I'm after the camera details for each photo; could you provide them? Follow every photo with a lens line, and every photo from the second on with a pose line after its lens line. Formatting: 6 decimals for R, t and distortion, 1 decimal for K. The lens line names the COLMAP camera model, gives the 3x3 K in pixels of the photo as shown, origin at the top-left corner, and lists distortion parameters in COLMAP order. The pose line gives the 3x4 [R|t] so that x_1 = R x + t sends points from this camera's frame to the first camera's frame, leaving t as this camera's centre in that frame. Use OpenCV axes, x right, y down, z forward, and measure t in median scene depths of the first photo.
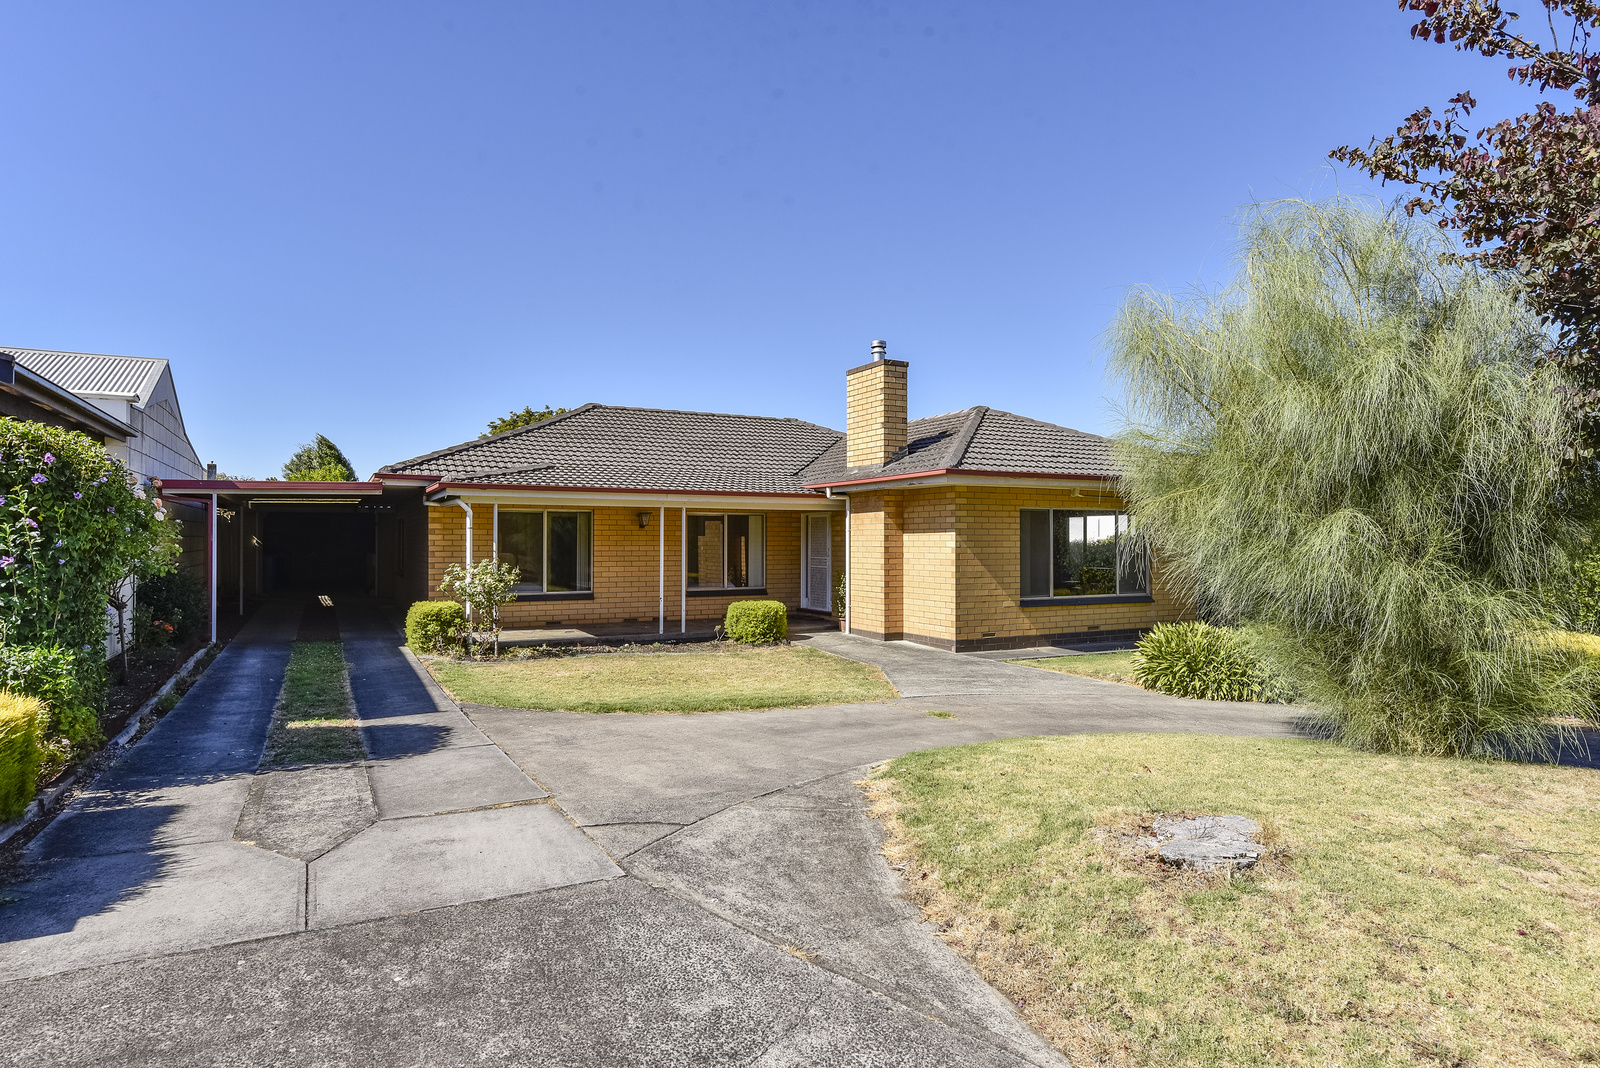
lens RADIAL K [[905.3, 0, 800.0], [0, 905.3, 534.0], [0, 0, 1]] dist [0.001085, 0.000222]
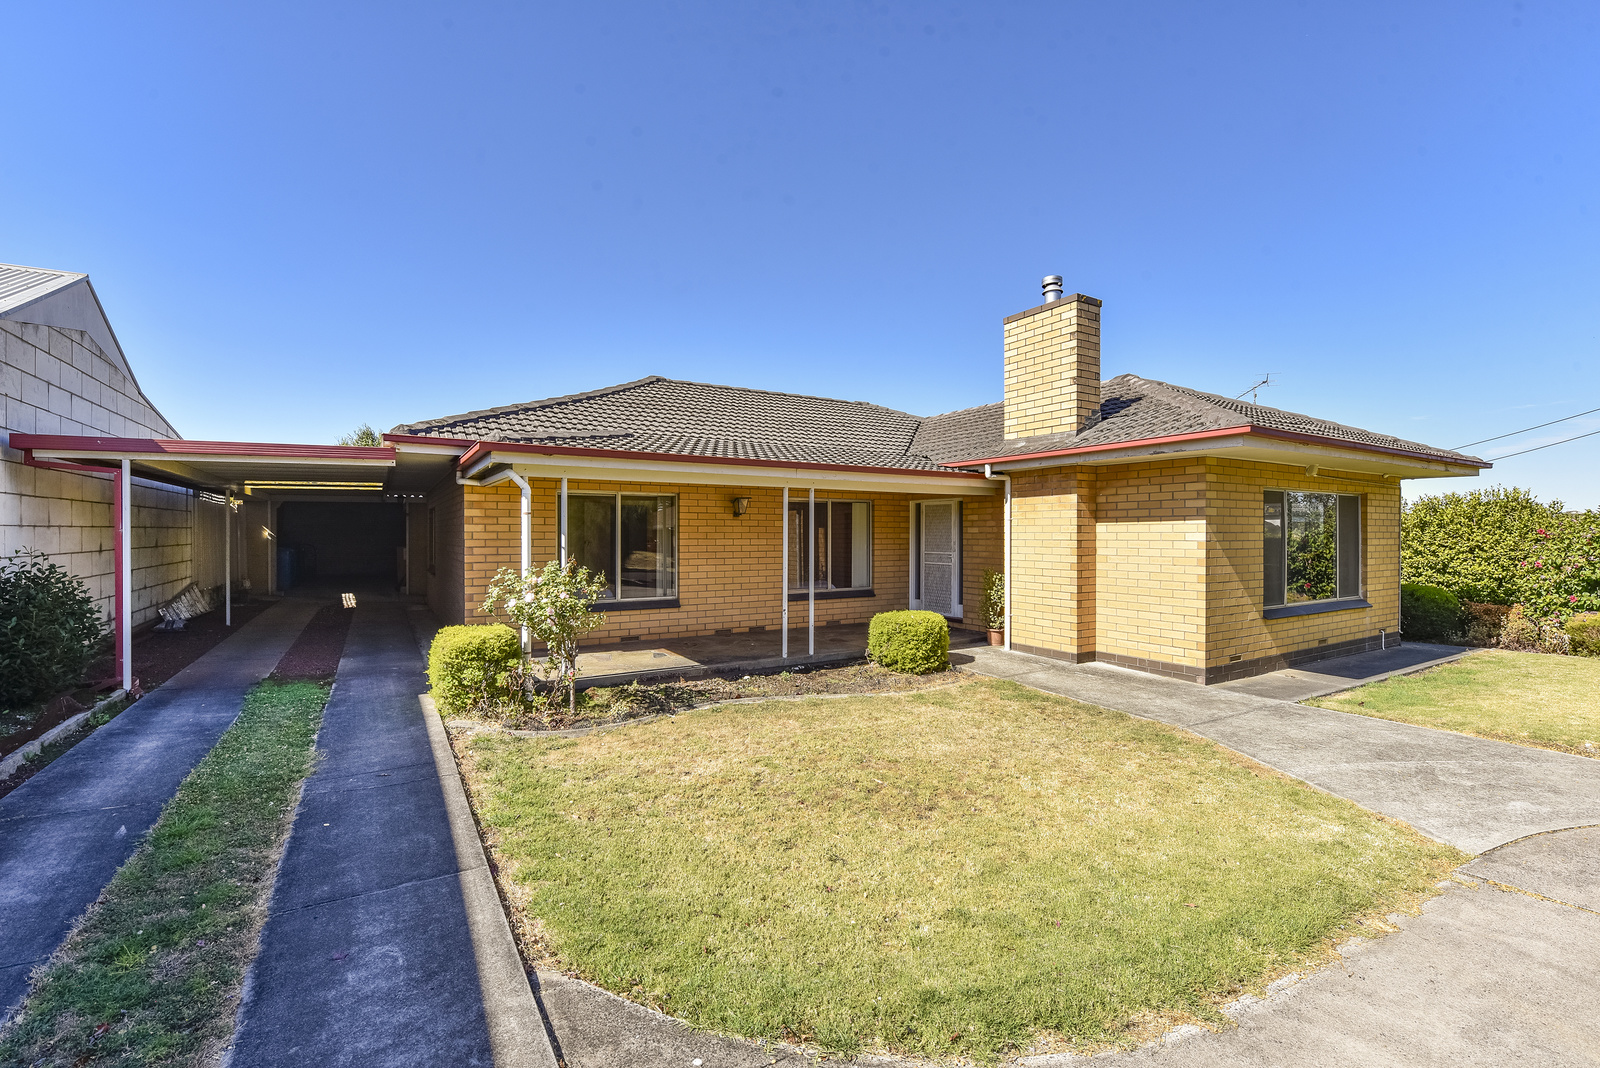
lens RADIAL K [[698.9, 0, 800.0], [0, 698.9, 534.0], [0, 0, 1]] dist [-0.011097, -0.000003]
pose [[0.998374, -0.000697, 0.057005, -0.173314], [0.000214, 0.999964, 0.008476, 0.003870], [-0.057008, -0.008450, 0.998338, 0.426372]]
